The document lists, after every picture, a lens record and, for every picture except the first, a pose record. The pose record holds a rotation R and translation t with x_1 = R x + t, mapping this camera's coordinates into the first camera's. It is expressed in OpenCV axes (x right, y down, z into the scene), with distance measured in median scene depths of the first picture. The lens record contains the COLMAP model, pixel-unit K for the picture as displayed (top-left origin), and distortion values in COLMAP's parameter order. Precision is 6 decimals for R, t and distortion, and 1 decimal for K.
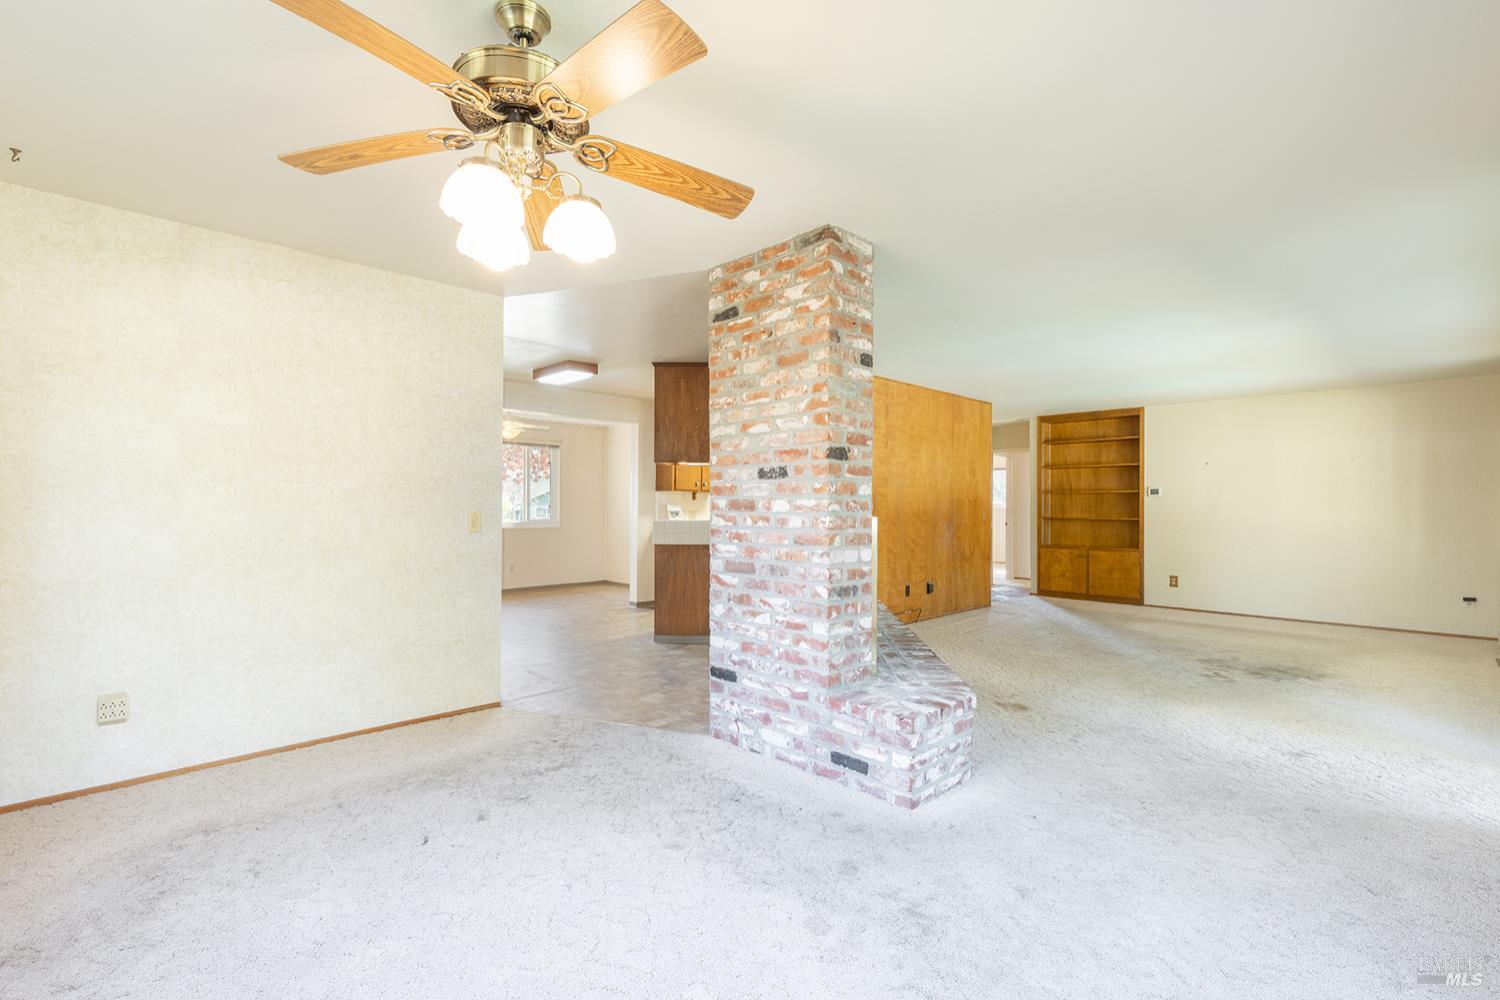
lens RADIAL K [[667.6, 0, 753.6], [0, 667.6, 498.6], [0, 0, 1]] dist [0.006870, -0.001243]
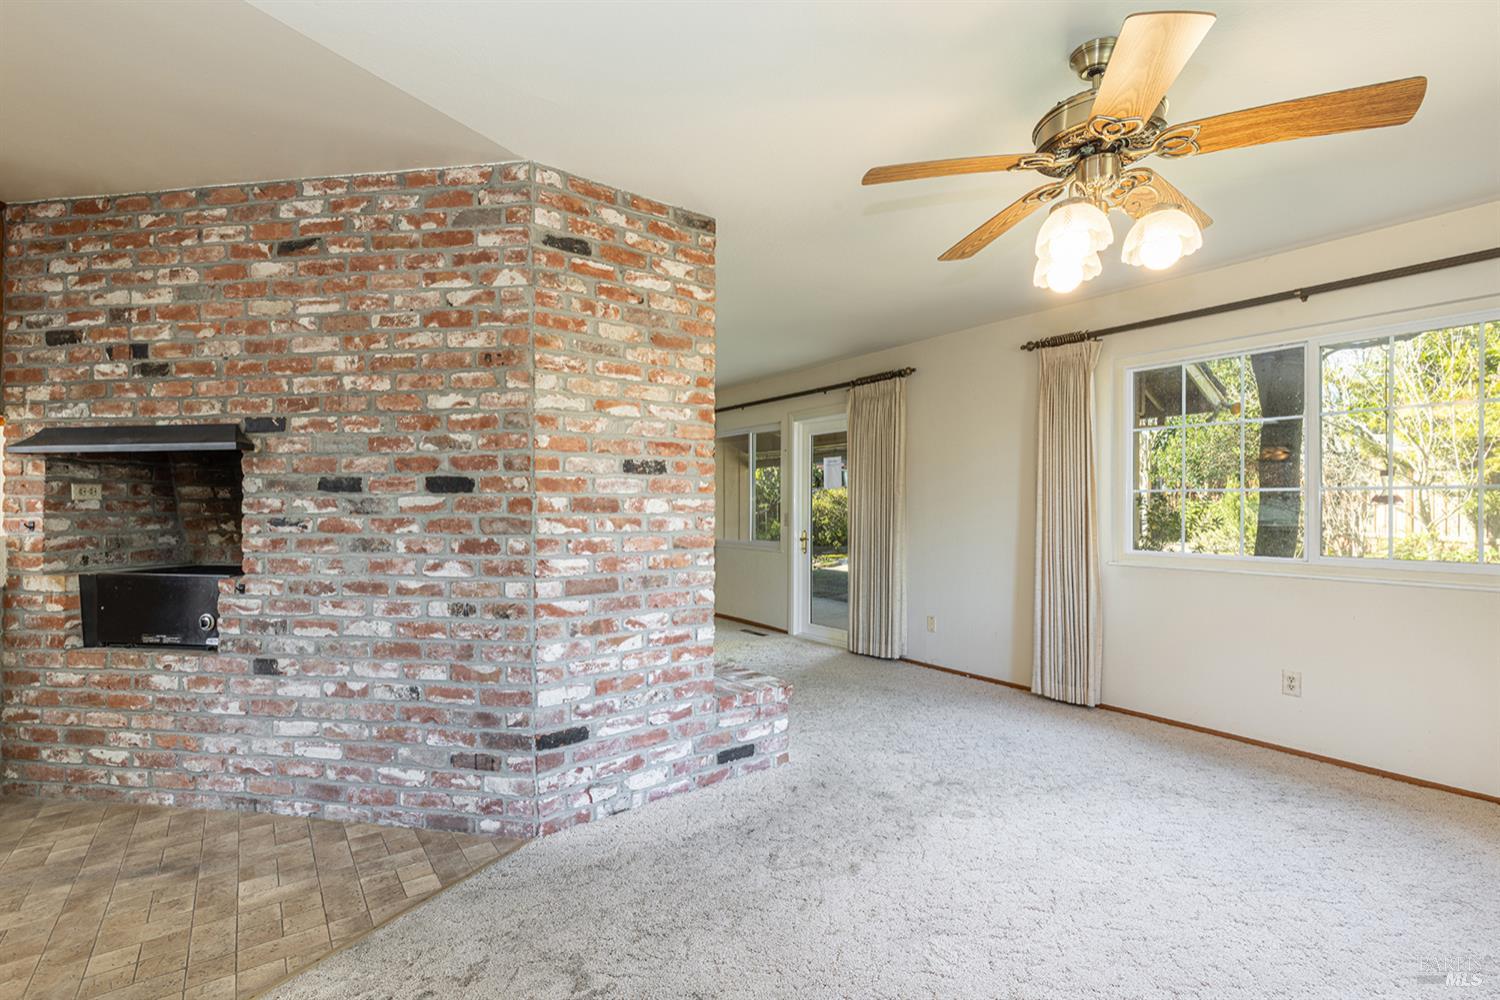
lens RADIAL K [[667.6, 0, 751.9], [0, 667.6, 502.4], [0, 0, 1]] dist [0.006870, -0.001243]
pose [[0.139535, 0.006297, 0.990197, -0.786161], [-0.009371, 0.999943, -0.005039, 0.009097], [-0.990173, -0.008576, 0.139586, 0.744584]]
